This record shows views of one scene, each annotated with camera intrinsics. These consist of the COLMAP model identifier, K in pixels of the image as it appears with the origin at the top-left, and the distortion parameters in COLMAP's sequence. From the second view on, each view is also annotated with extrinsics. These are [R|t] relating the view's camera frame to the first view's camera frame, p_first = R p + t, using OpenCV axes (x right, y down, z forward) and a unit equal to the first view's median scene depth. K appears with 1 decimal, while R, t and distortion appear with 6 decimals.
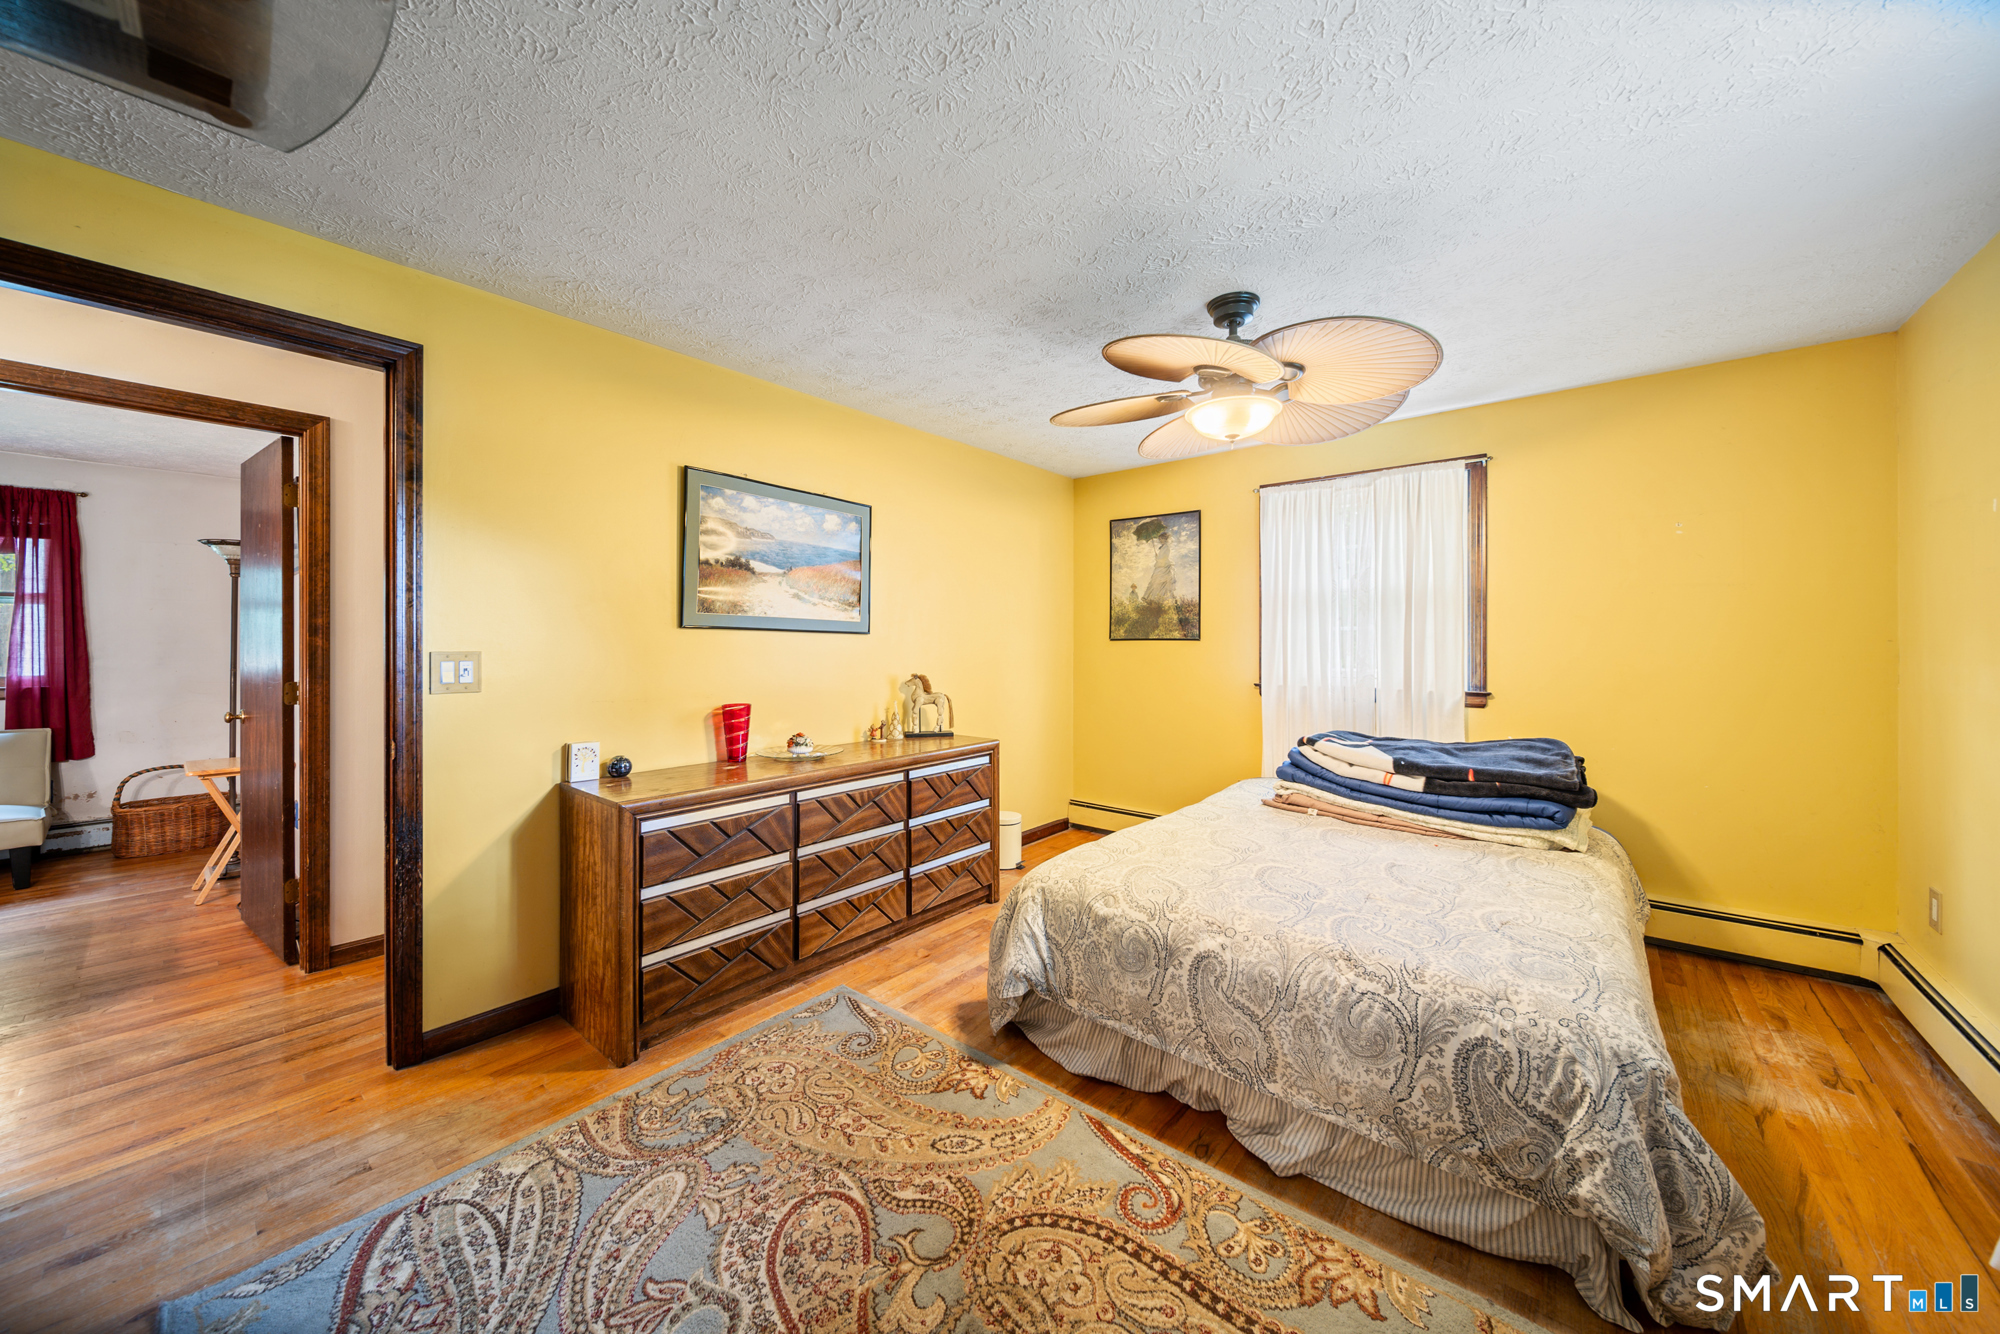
lens RADIAL K [[715.1, 0, 989.5], [0, 715.1, 642.1], [0, 0, 1]] dist [-0.001053, -0.000244]
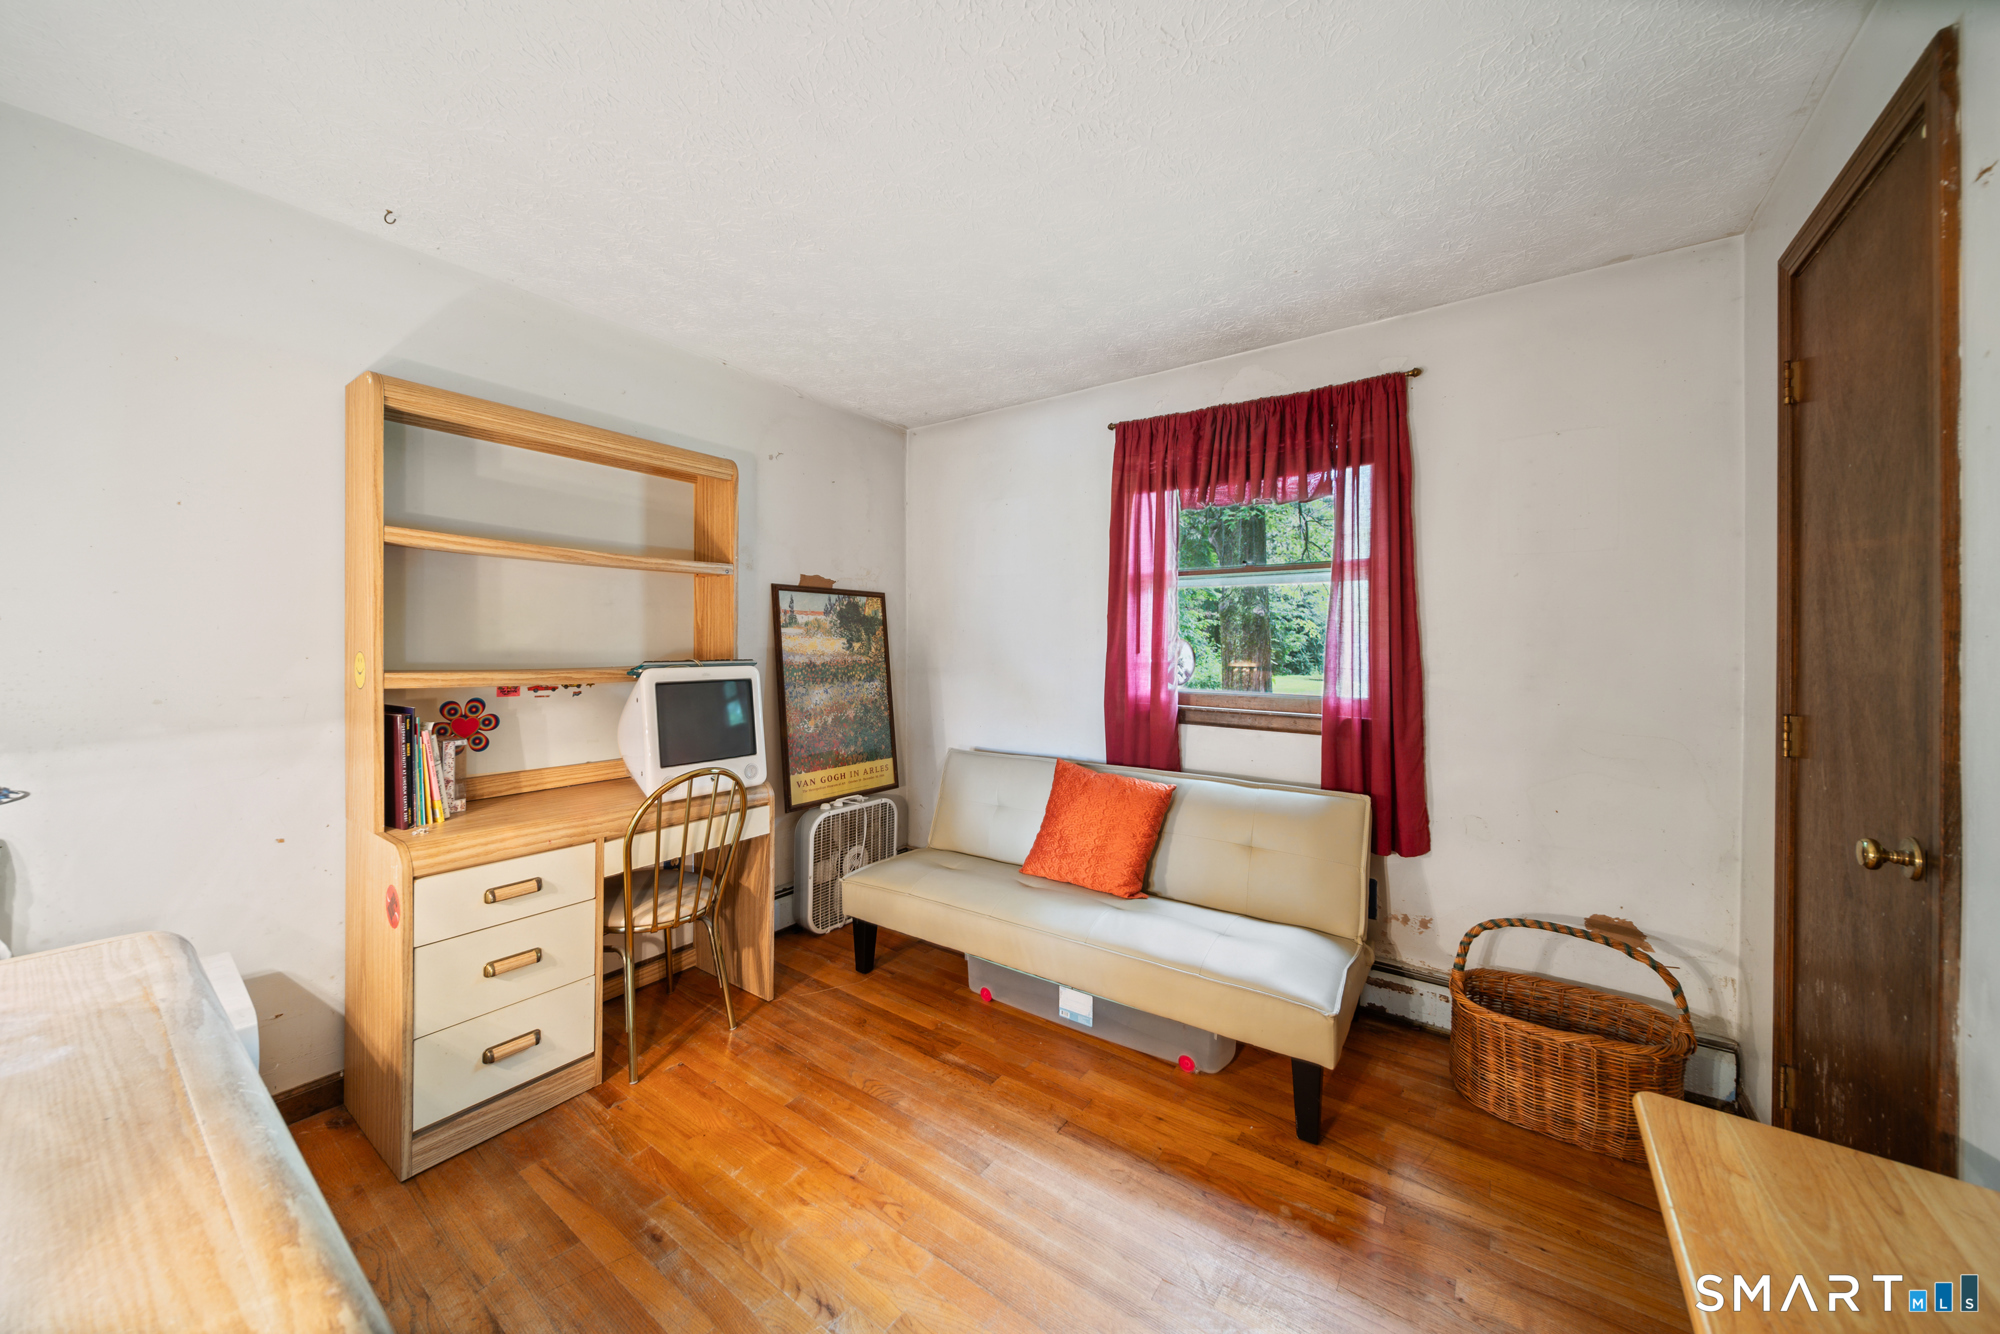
lens RADIAL K [[709.7, 0, 986.2], [0, 709.7, 648.8], [0, 0, 1]] dist [-0.000243, -0.000162]
pose [[0.077230, 0.005066, -0.997000, -0.768714], [-0.000959, 0.999987, 0.005007, 0.001712], [0.997013, 0.000569, 0.077233, 0.643181]]
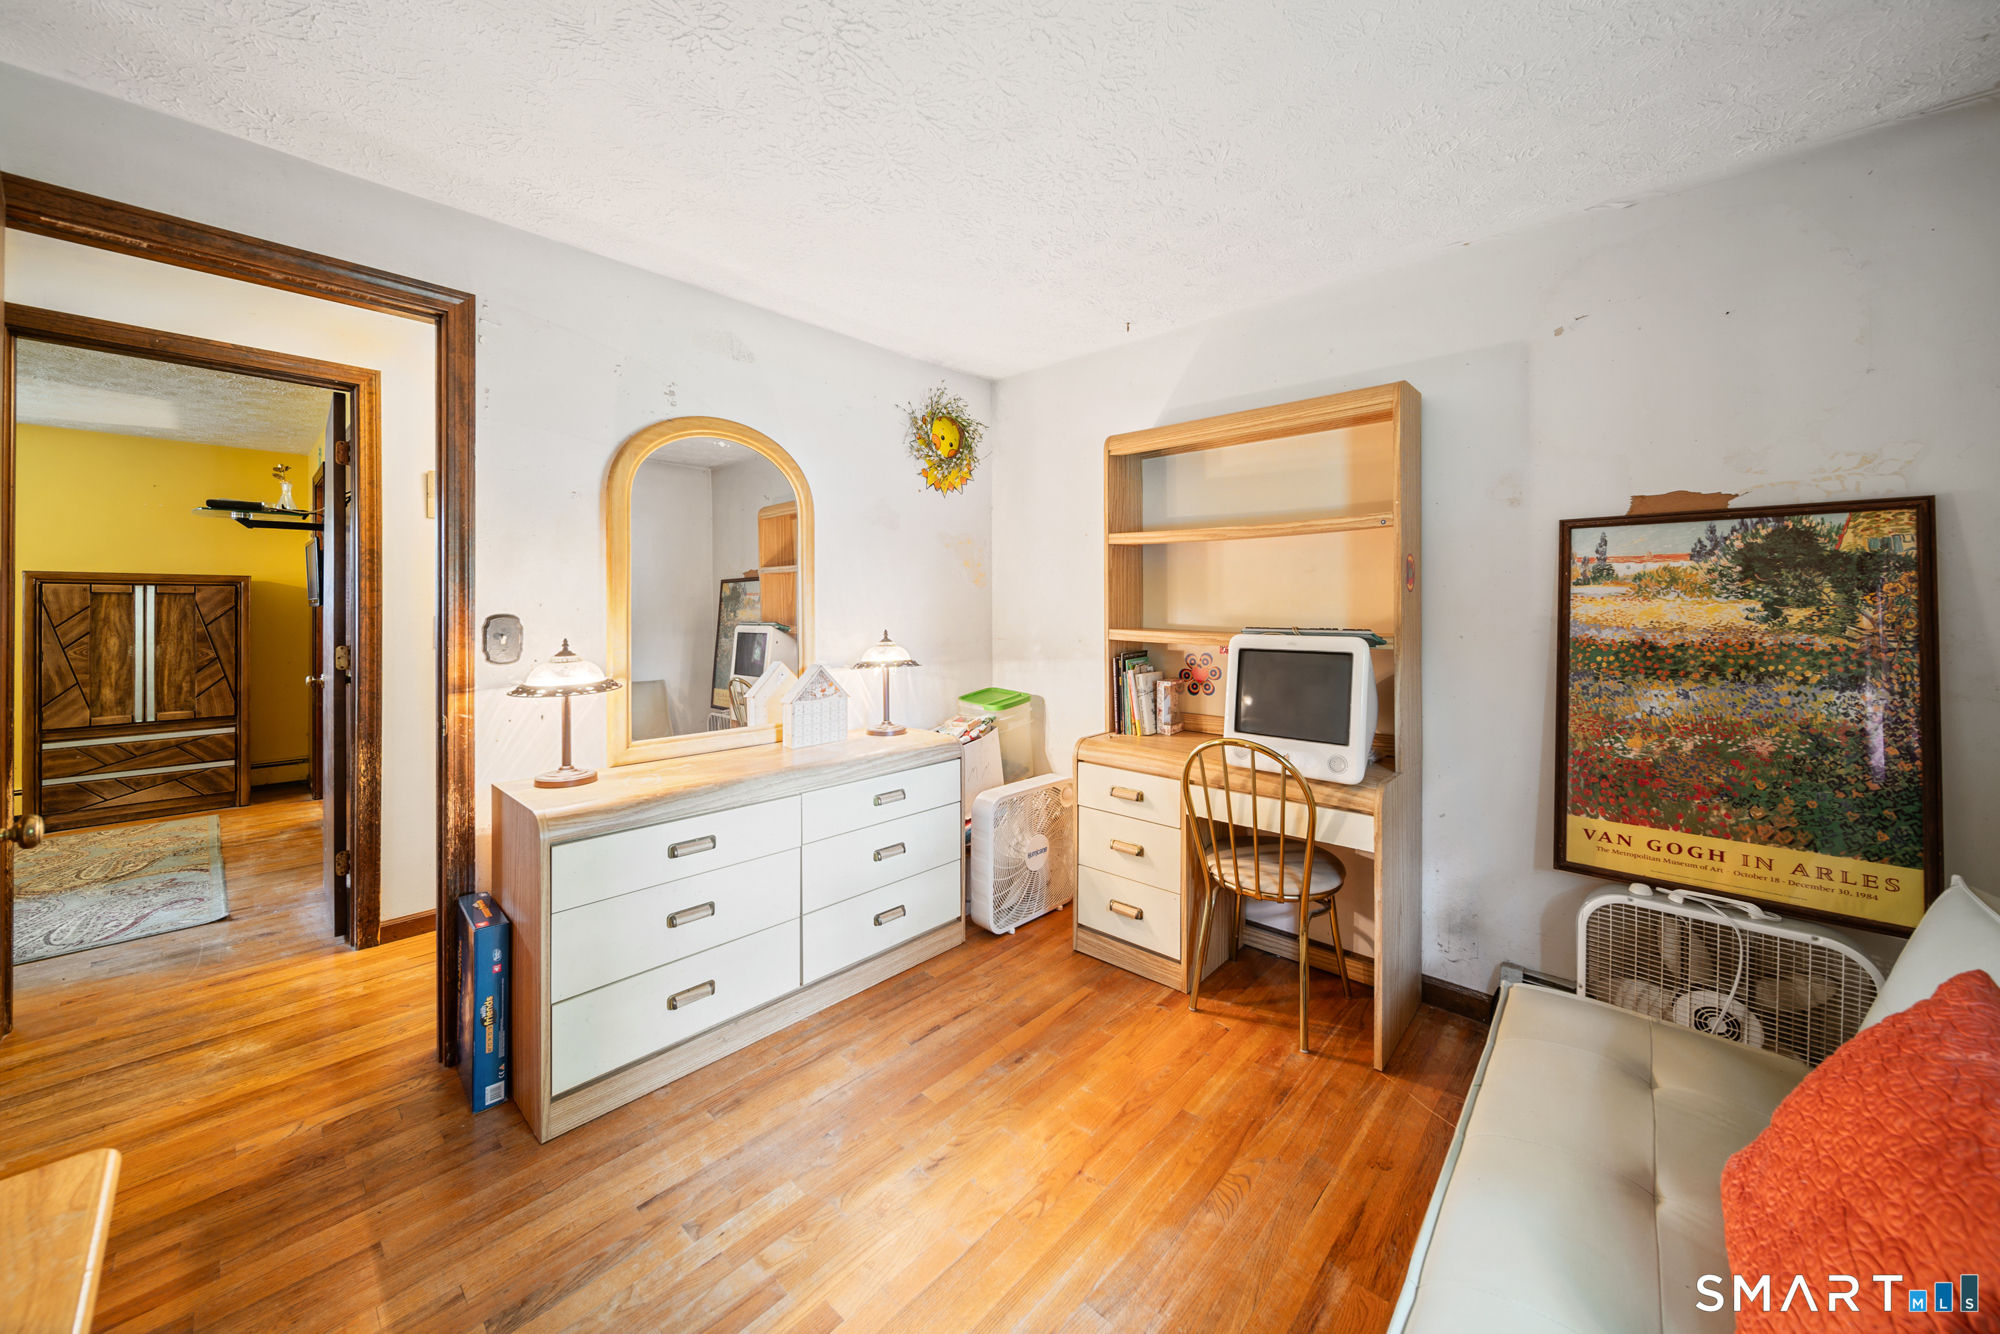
lens RADIAL K [[720.1, 0, 994.3], [0, 720.1, 607.9], [0, 0, 1]] dist [-0.002454, -0.000462]
pose [[-0.998929, -0.001200, 0.046245, -2.045812], [-0.001160, 0.999999, 0.000890, -0.008035], [-0.046246, 0.000836, -0.998930, 1.811002]]
